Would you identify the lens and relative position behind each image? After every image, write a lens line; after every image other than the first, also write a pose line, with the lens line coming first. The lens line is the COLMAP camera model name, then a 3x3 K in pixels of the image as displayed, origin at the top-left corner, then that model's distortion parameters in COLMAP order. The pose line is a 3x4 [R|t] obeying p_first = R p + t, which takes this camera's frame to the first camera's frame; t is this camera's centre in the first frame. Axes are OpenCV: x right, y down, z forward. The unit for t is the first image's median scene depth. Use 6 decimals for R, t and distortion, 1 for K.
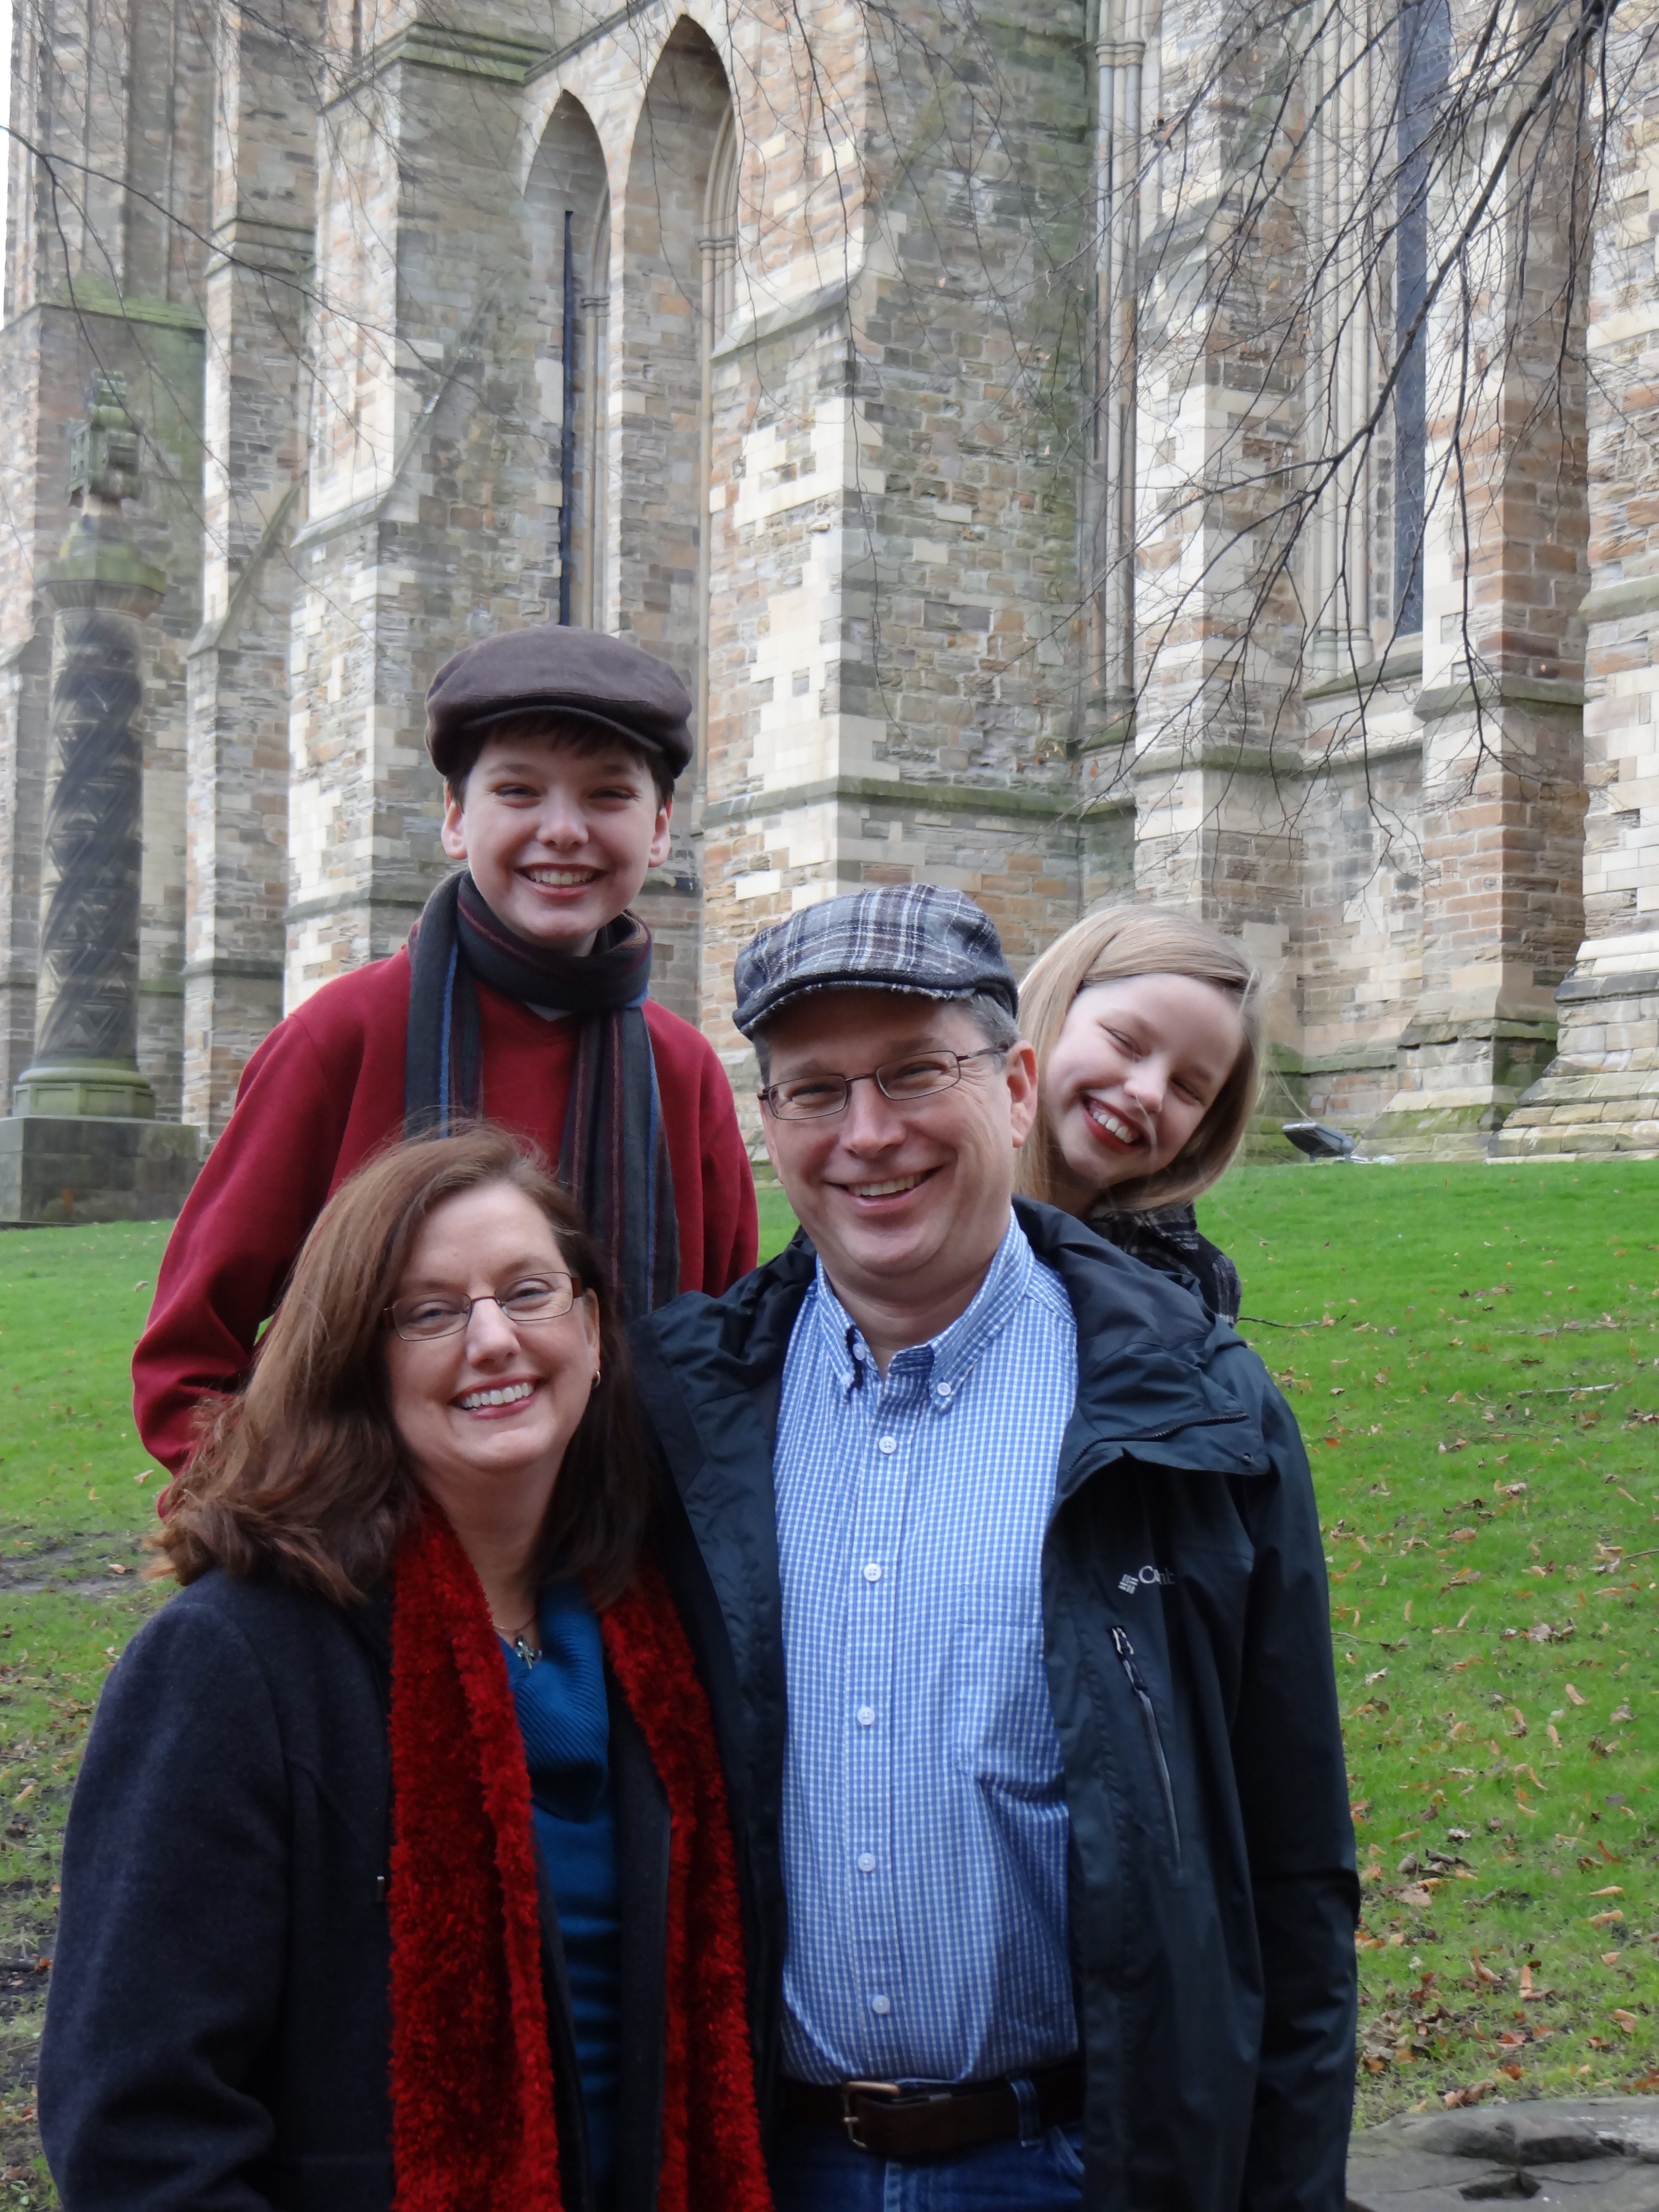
lens RADIAL K [[3805.0, 0, 826.9], [0, 3805.0, 1108.6], [0, 0, 1]] dist [0.054119, 0.000000]
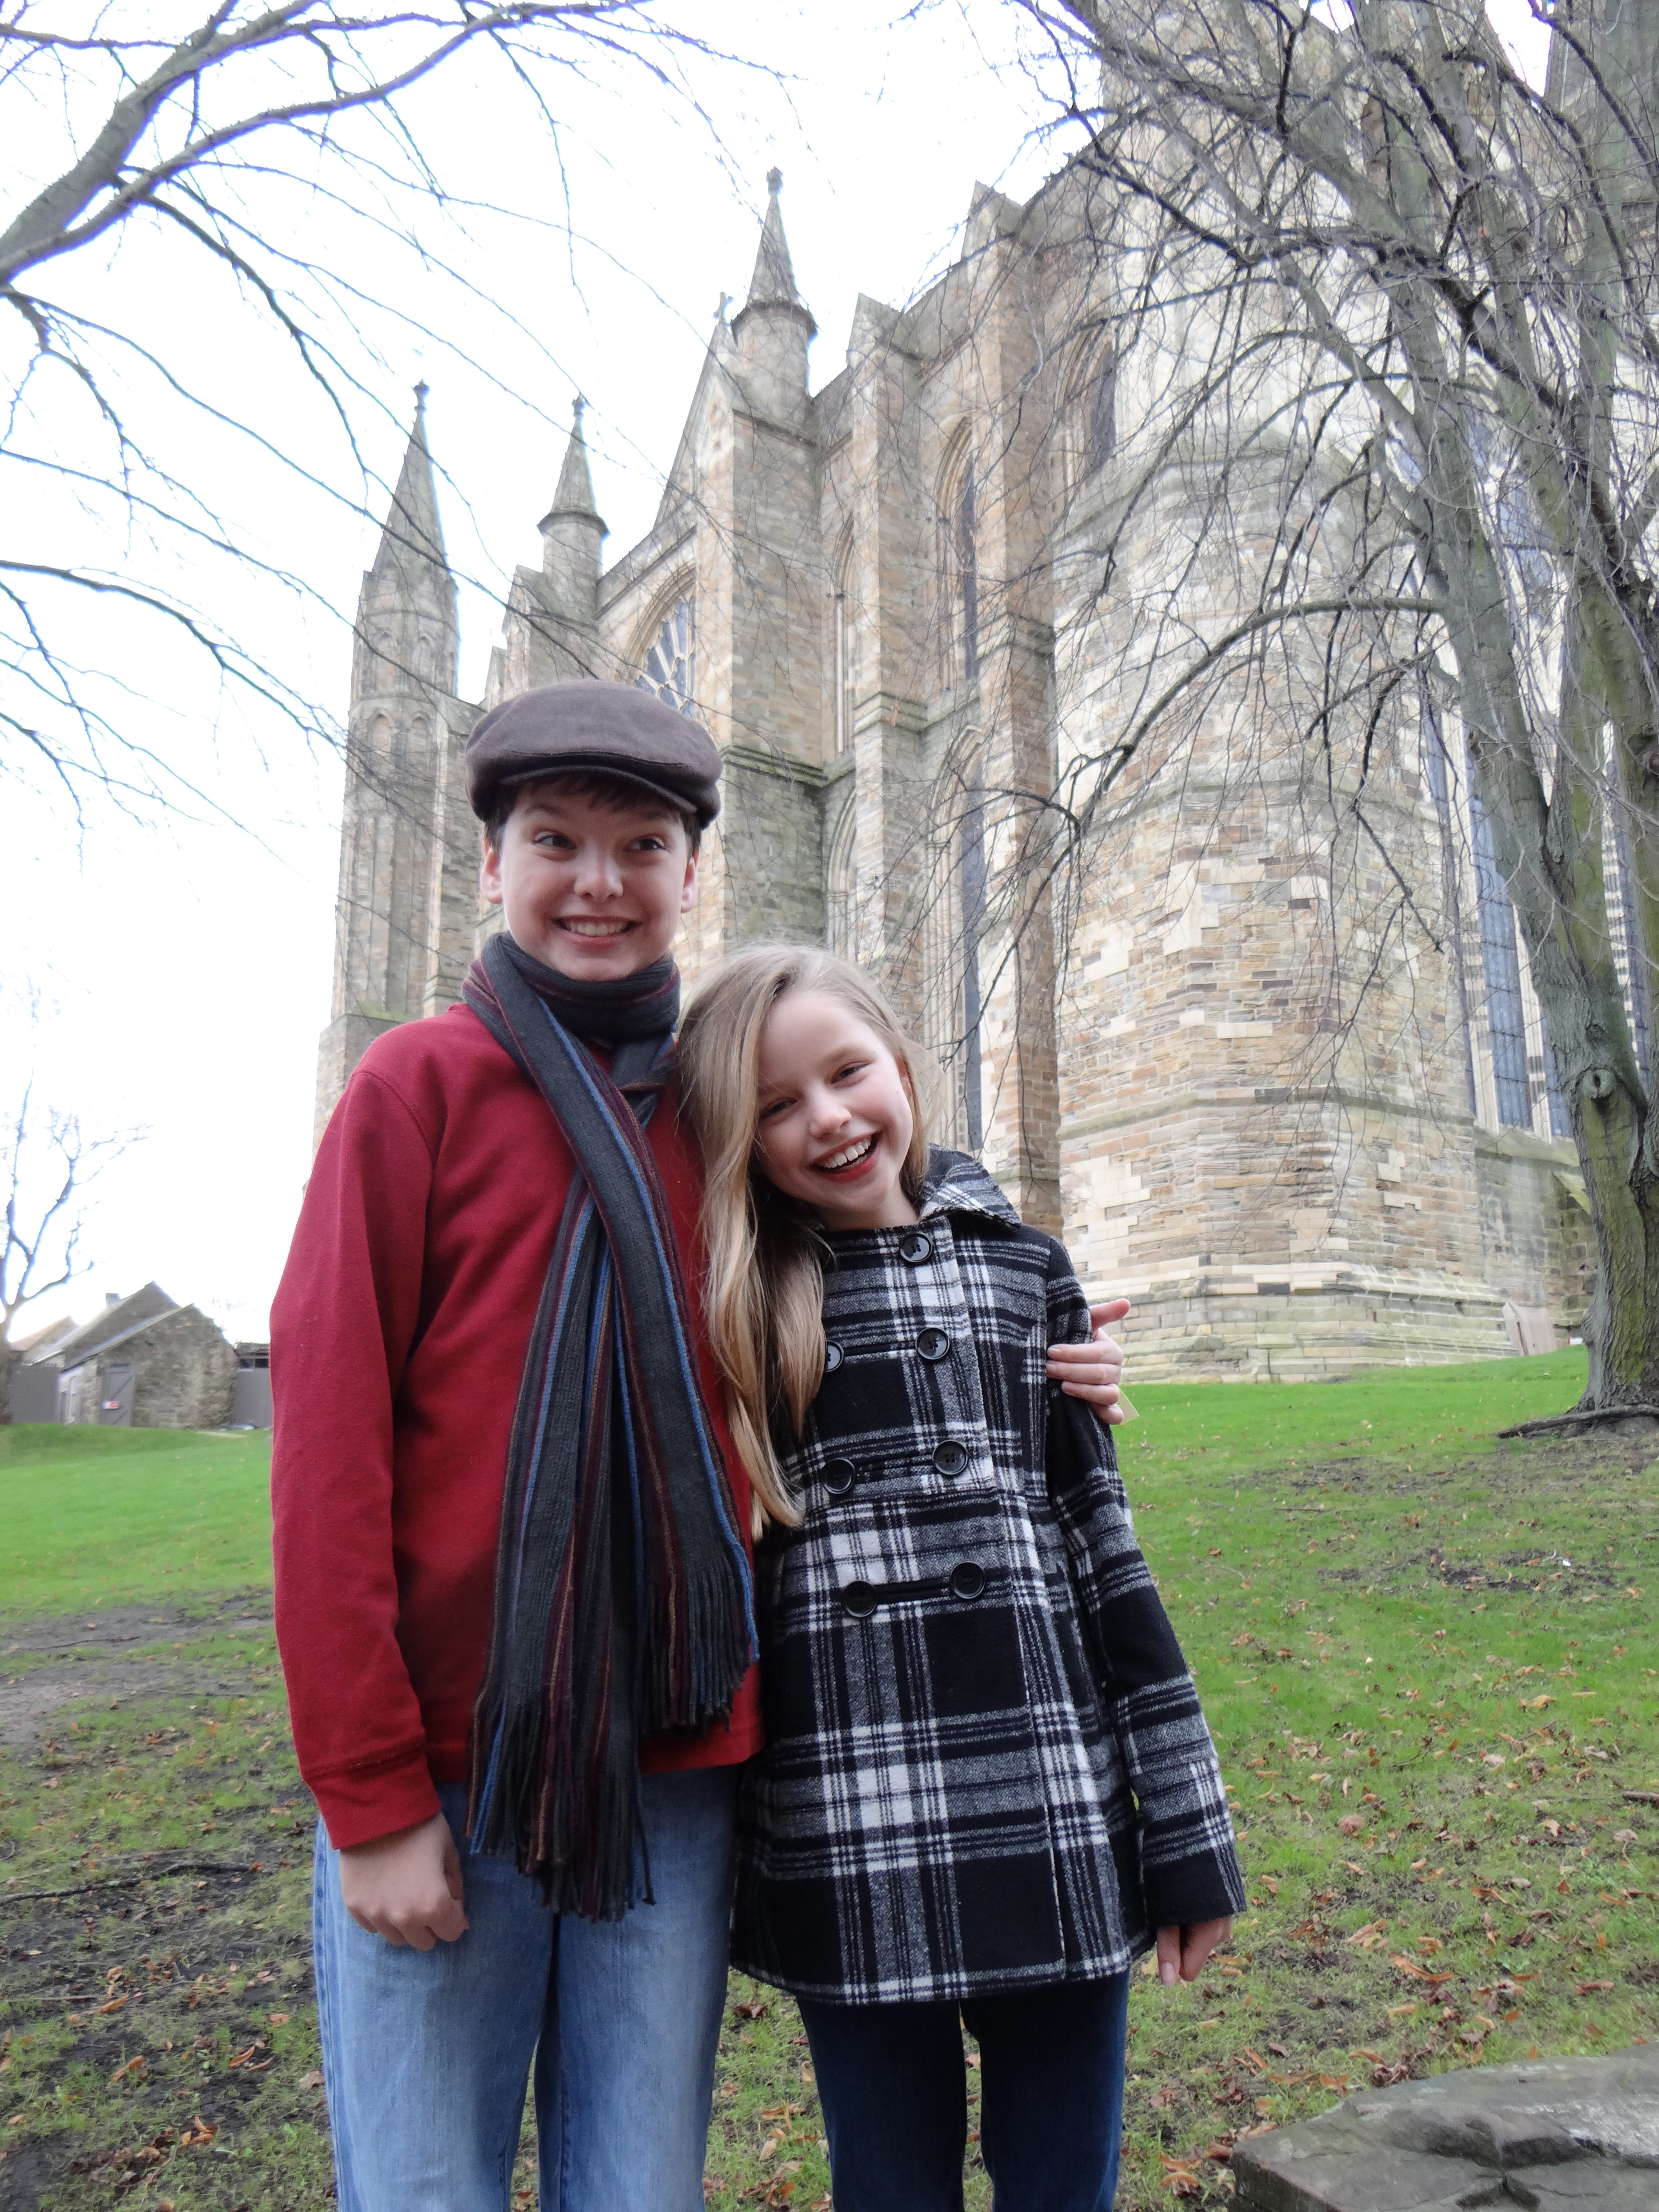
lens RADIAL K [[1719.4, 0, 827.7], [0, 1719.4, 1107.4], [0, 0, 1]] dist [-0.002160, -0.017285]
pose [[0.997384, -0.003354, 0.072208, -0.037832], [0.014623, 0.987633, -0.156100, 0.057978], [-0.070791, 0.156748, 0.985098, 0.503379]]
